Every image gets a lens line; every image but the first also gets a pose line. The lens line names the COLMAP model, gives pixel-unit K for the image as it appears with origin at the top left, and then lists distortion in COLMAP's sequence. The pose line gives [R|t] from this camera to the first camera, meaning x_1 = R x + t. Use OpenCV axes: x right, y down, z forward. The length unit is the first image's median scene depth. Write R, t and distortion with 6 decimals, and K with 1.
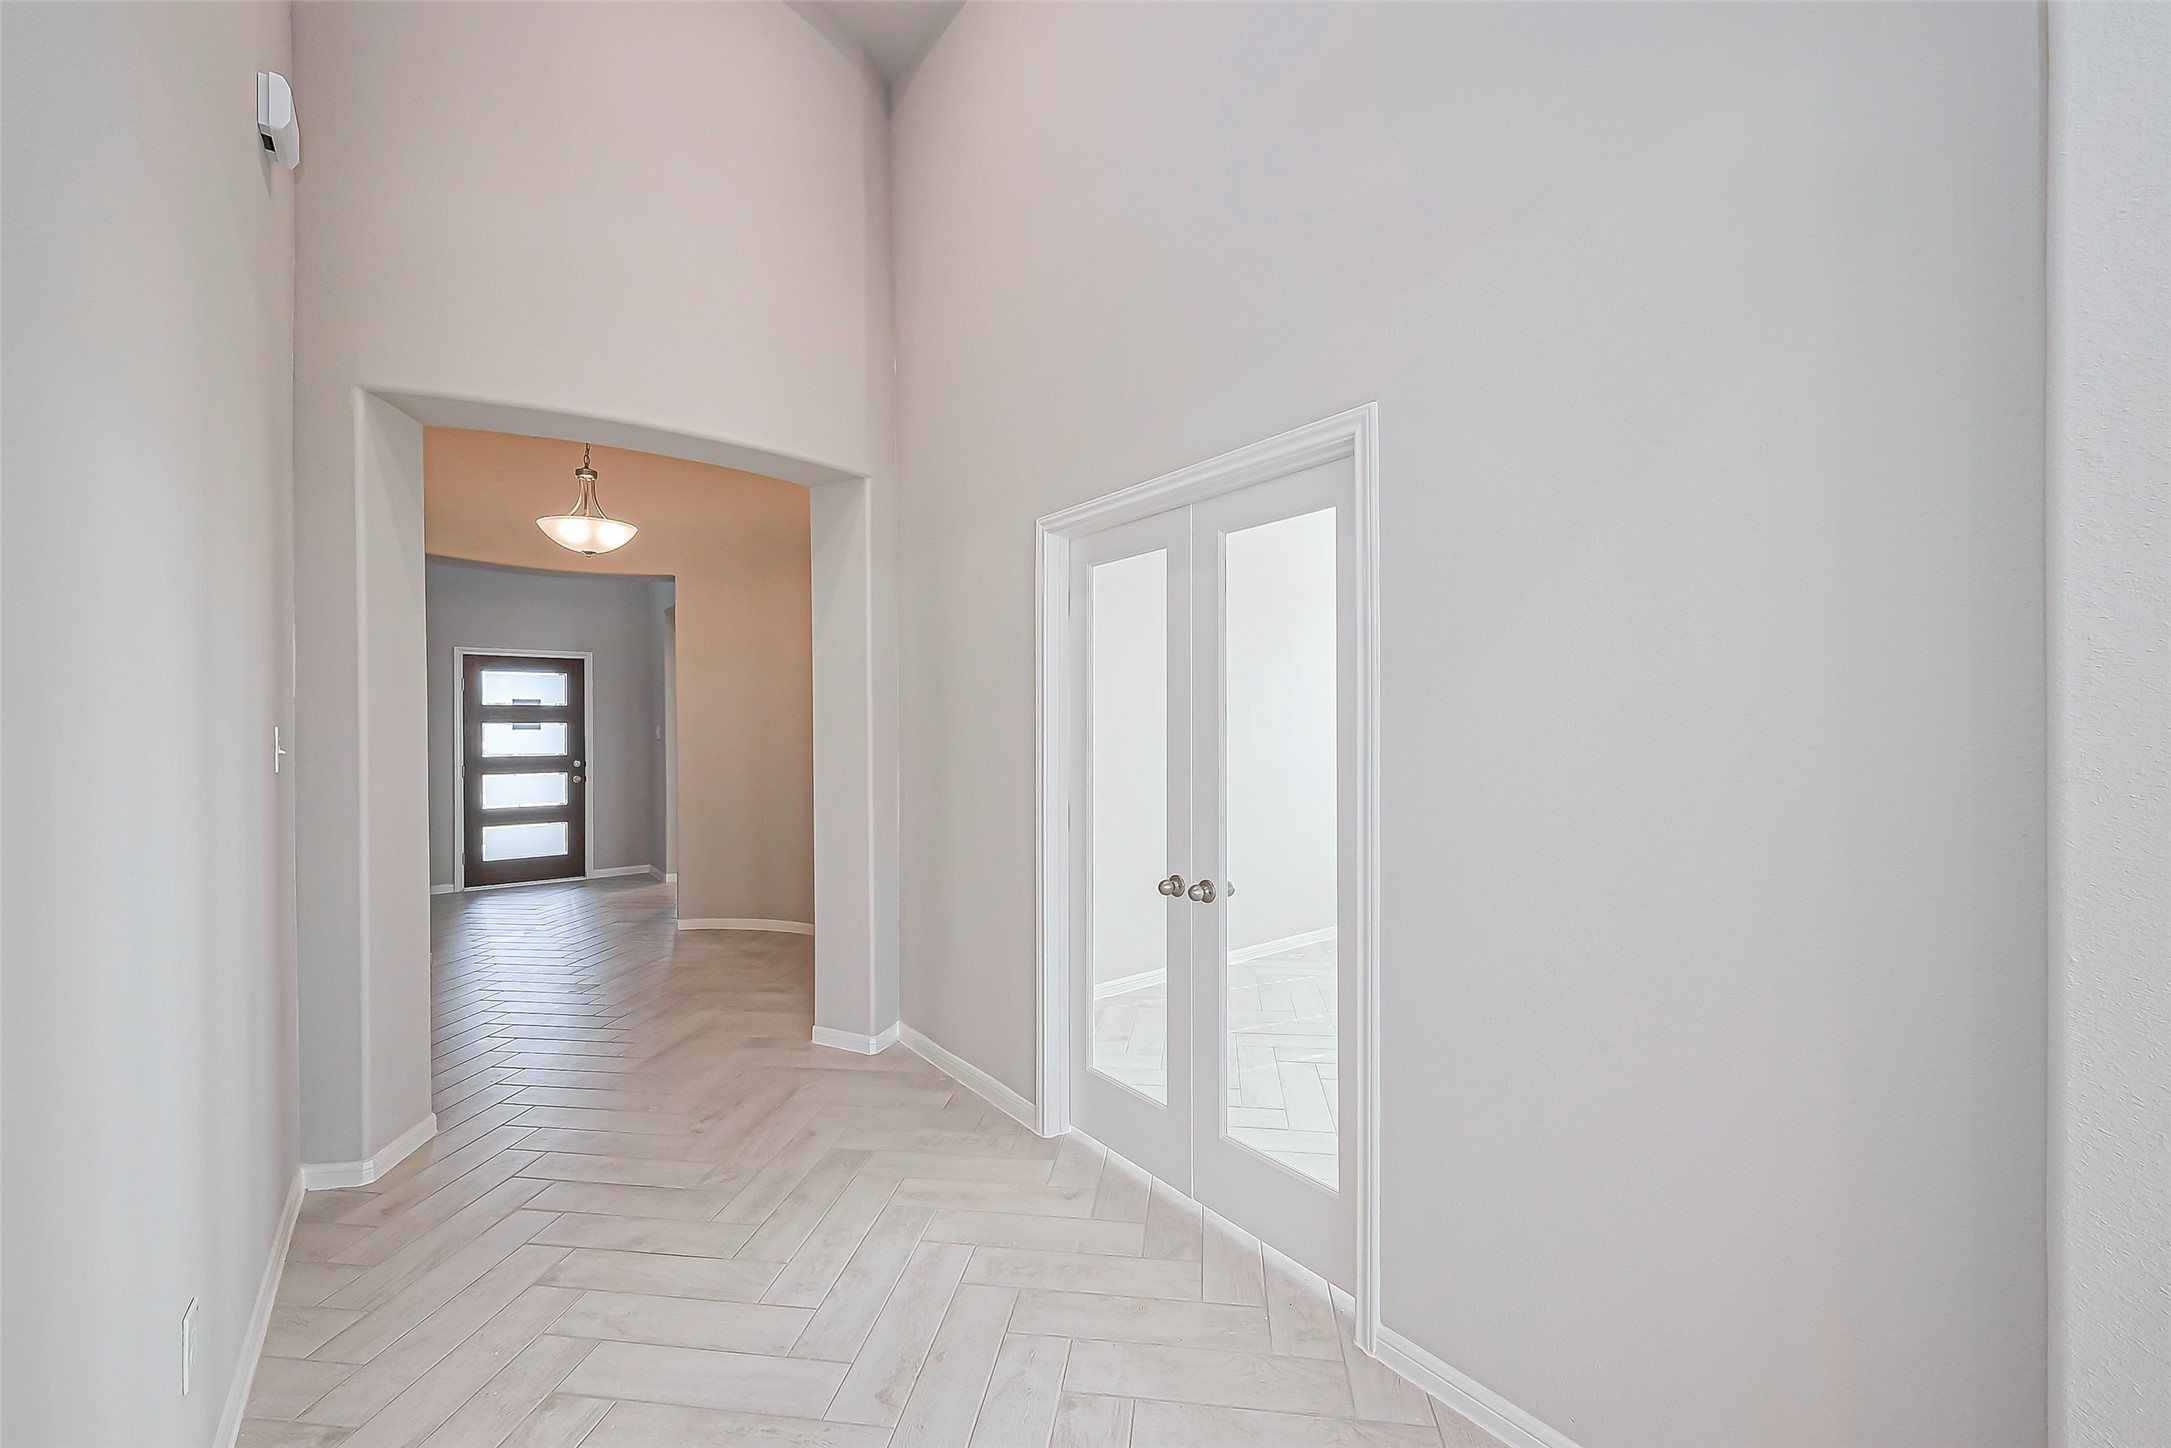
lens RADIAL K [[858.9, 0, 1086.6], [0, 858.9, 723.0], [0, 0, 1]] dist [0.000858, 0.000371]
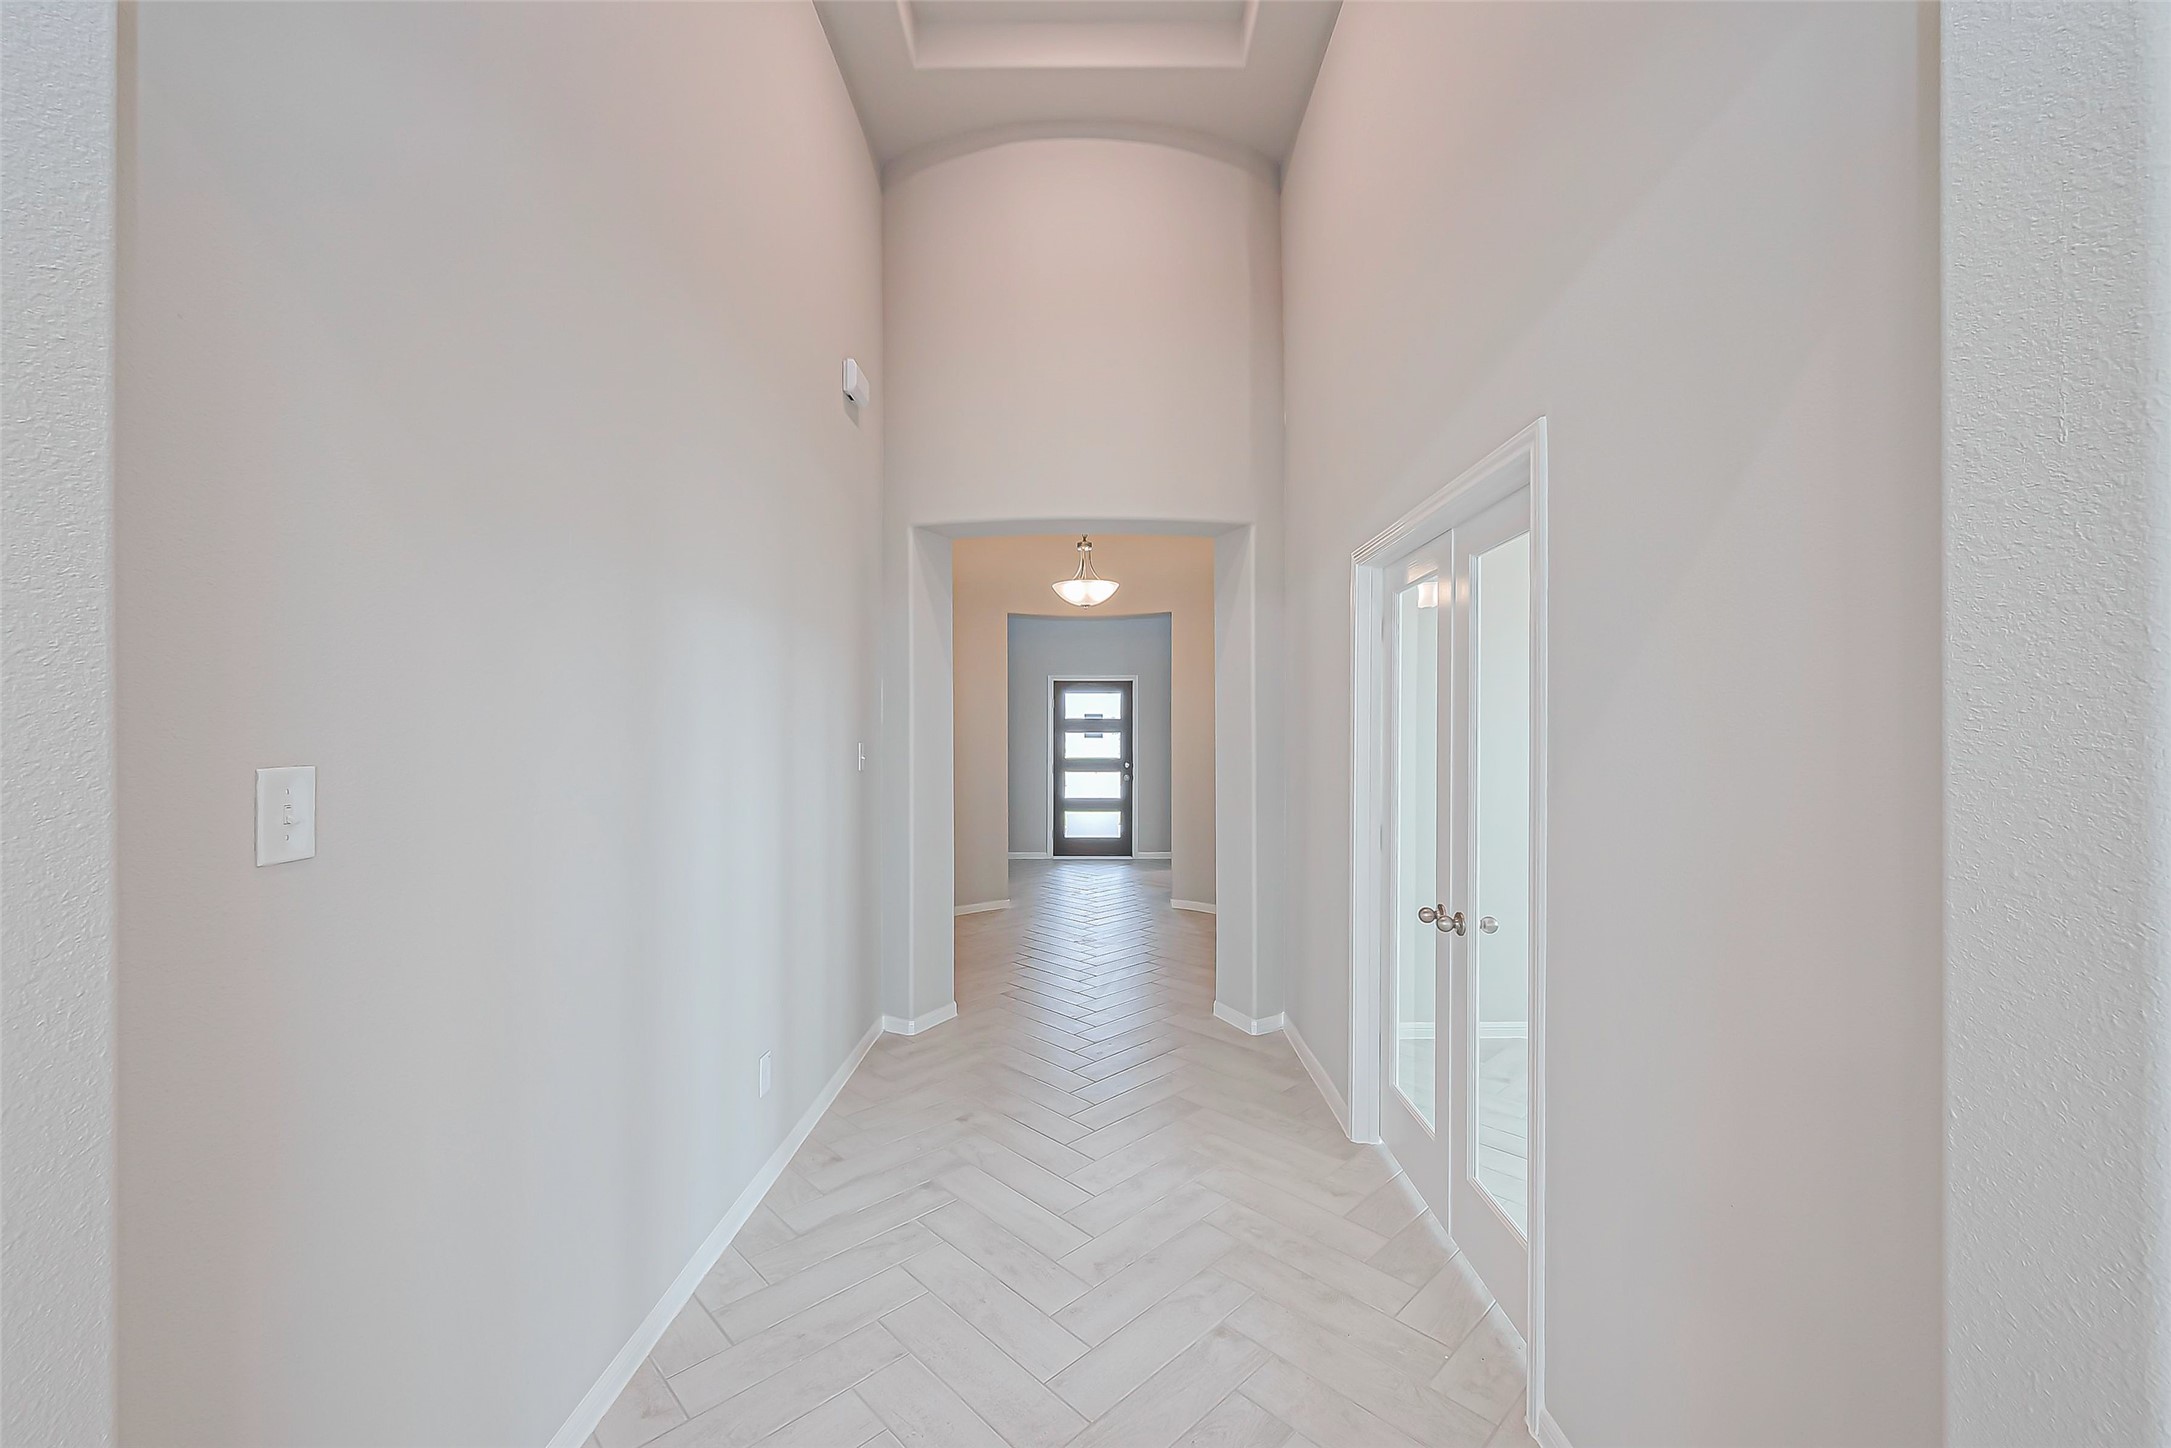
lens RADIAL K [[858.9, 0, 1090.3], [0, 858.9, 721.5], [0, 0, 1]] dist [0.000858, 0.000371]
pose [[0.785297, -0.002329, -0.619115, 0.305590], [-0.001621, 0.999982, -0.005818, -0.020150], [0.619117, 0.005572, 0.785279, -0.021302]]
